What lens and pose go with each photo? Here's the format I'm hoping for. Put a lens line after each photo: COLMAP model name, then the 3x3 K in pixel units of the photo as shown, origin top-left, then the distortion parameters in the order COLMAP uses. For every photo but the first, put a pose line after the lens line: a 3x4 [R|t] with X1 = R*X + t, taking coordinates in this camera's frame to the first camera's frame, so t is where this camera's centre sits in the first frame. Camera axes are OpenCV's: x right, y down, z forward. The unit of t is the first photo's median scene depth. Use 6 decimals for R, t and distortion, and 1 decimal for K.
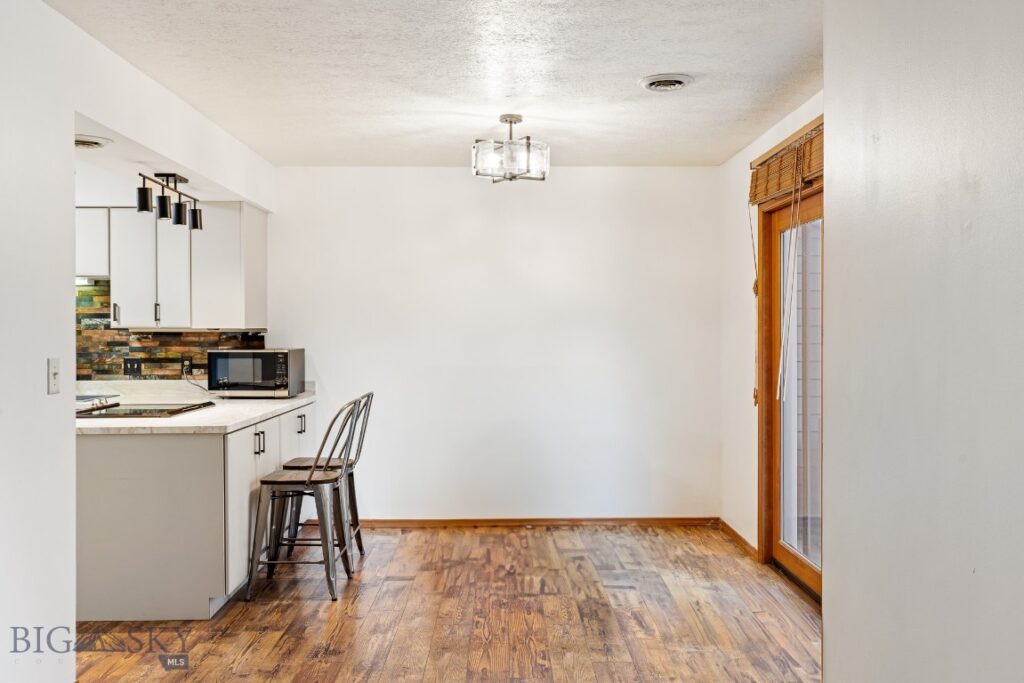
lens RADIAL K [[963.1, 0, 512.7], [0, 963.1, 340.0], [0, 0, 1]] dist [0.010341, 0.000000]
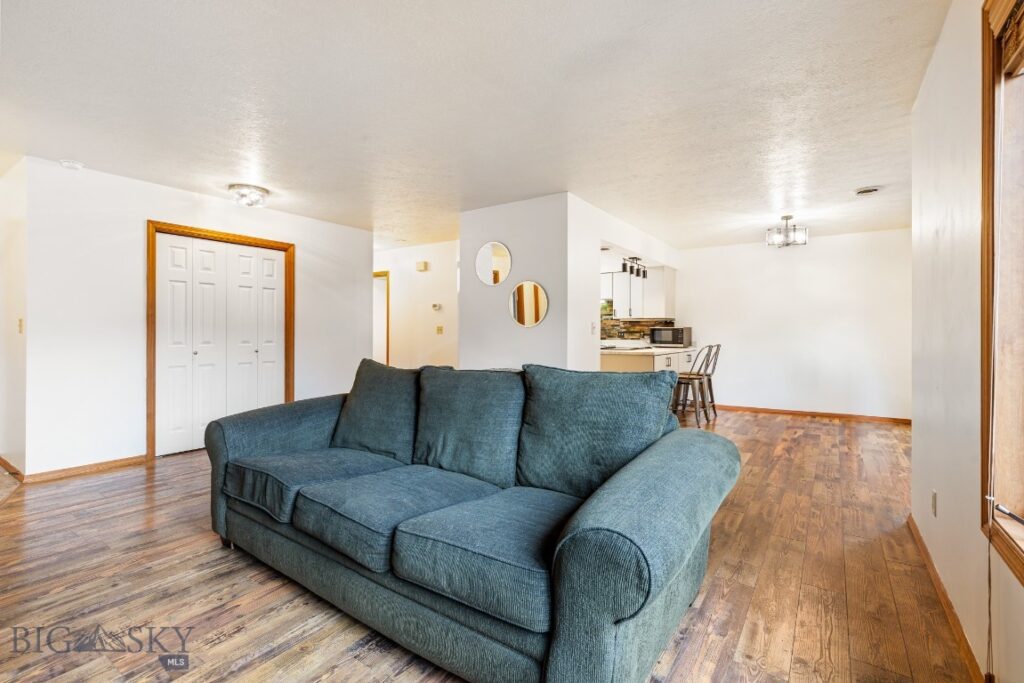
lens RADIAL K [[464.2, 0, 510.1], [0, 464.2, 331.0], [0, 0, 1]] dist [0.007746, -0.000647]
pose [[0.815484, 0.002212, -0.578775, 0.087968], [-0.008870, 0.999923, -0.008677, 0.036699], [0.578711, 0.012210, 0.815441, -0.194512]]
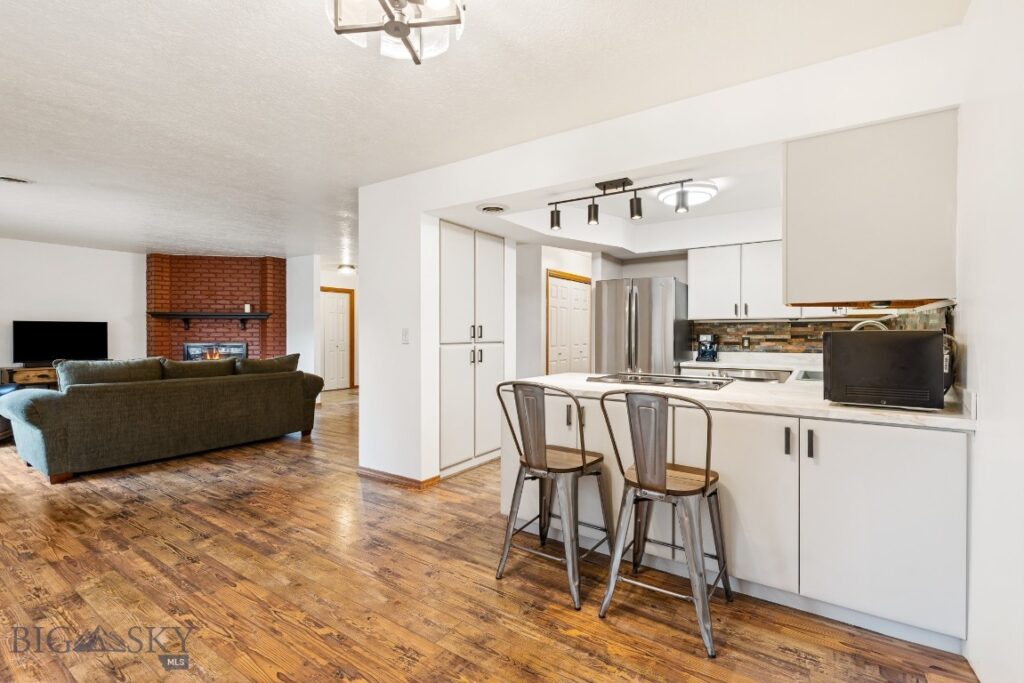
lens RADIAL K [[464.2, 0, 512.5], [0, 464.2, 338.7], [0, 0, 1]] dist [0.007746, -0.000647]
pose [[-0.567029, 0.010084, -0.823636, 0.170991], [-0.009327, 0.999782, 0.018662, 0.012619], [0.823645, 0.018264, -0.566812, 1.099595]]
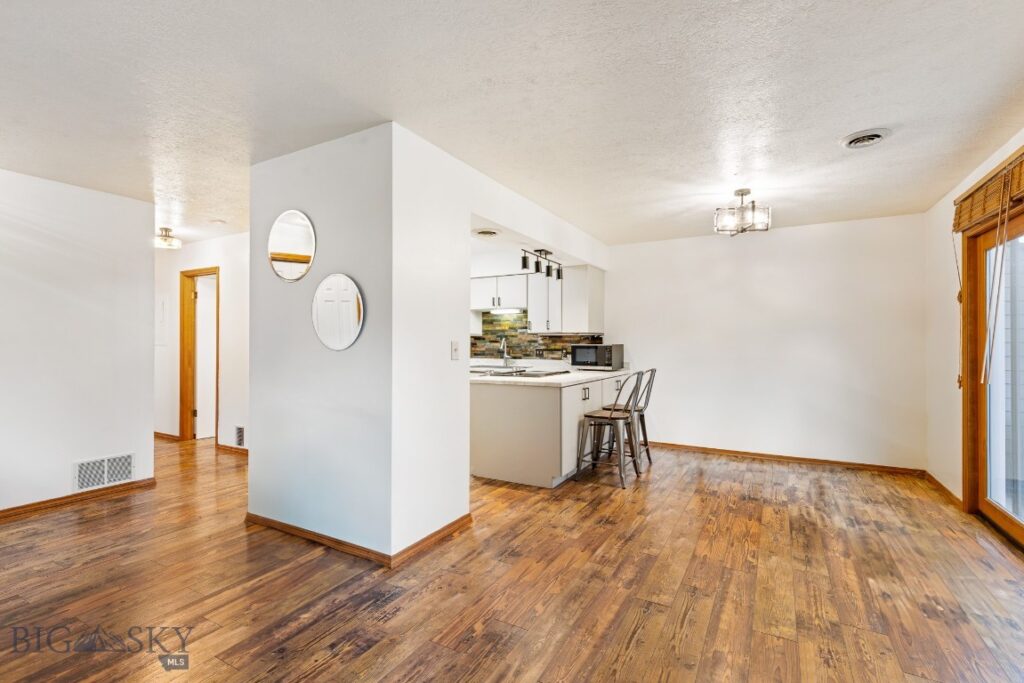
lens RADIAL K [[464.2, 0, 511.7], [0, 464.2, 341.2], [0, 0, 1]] dist [0.007746, -0.000647]
pose [[0.864150, 0.001647, -0.503232, 0.049039], [-0.008318, 0.999905, -0.011012, 0.016846], [0.503166, 0.013702, 0.864081, 0.159525]]
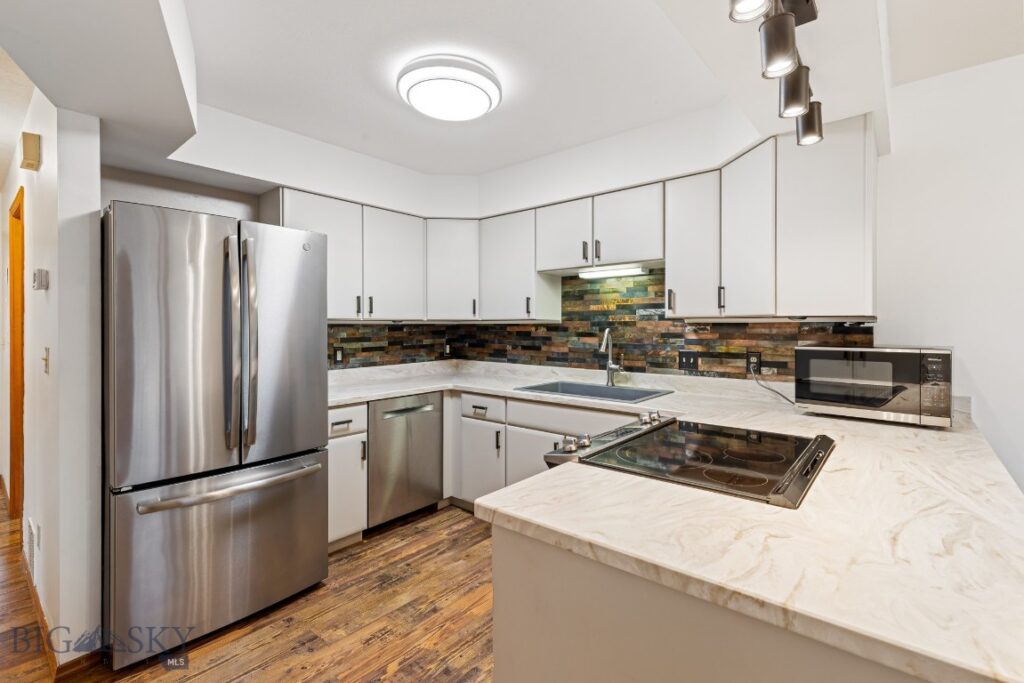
lens RADIAL K [[464.2, 0, 511.7], [0, 464.2, 328.4], [0, 0, 1]] dist [0.007746, -0.000647]
pose [[0.755488, 0.003403, -0.655153, -0.272515], [-0.005887, 0.999981, -0.001594, -0.001578], [0.655136, 0.005061, 0.755494, 0.655310]]
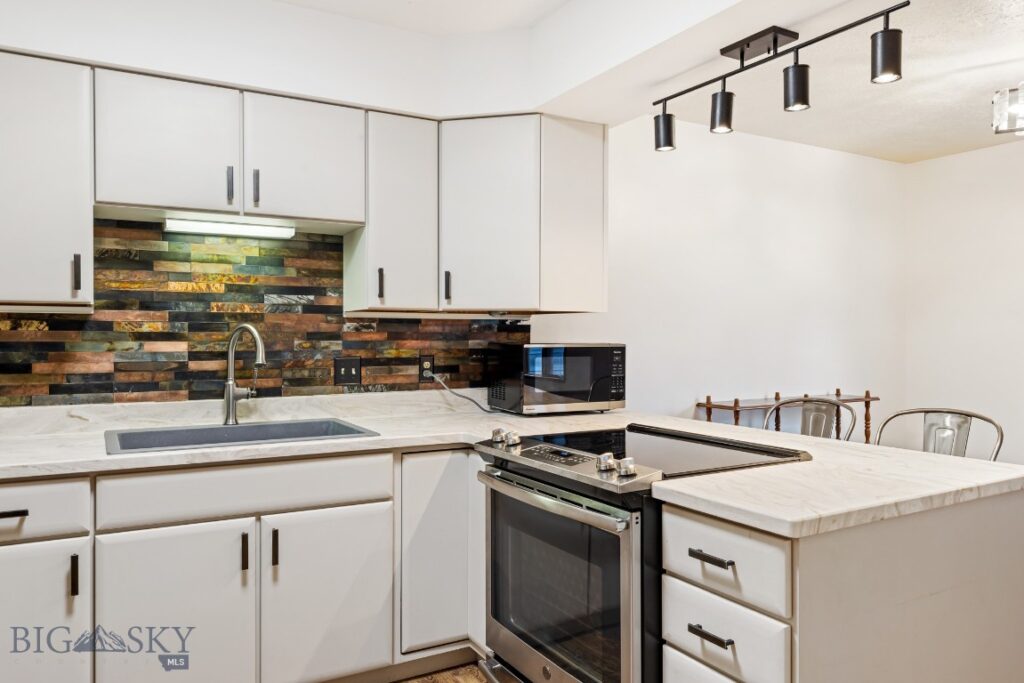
lens RADIAL K [[732.2, 0, 509.7], [0, 732.2, 337.9], [0, 0, 1]] dist [0.003841, -0.004153]
pose [[0.871915, -0.000181, 0.489657, -0.628178], [0.002618, 0.999987, -0.004292, 0.008621], [-0.489650, 0.005024, 0.871905, 0.618960]]
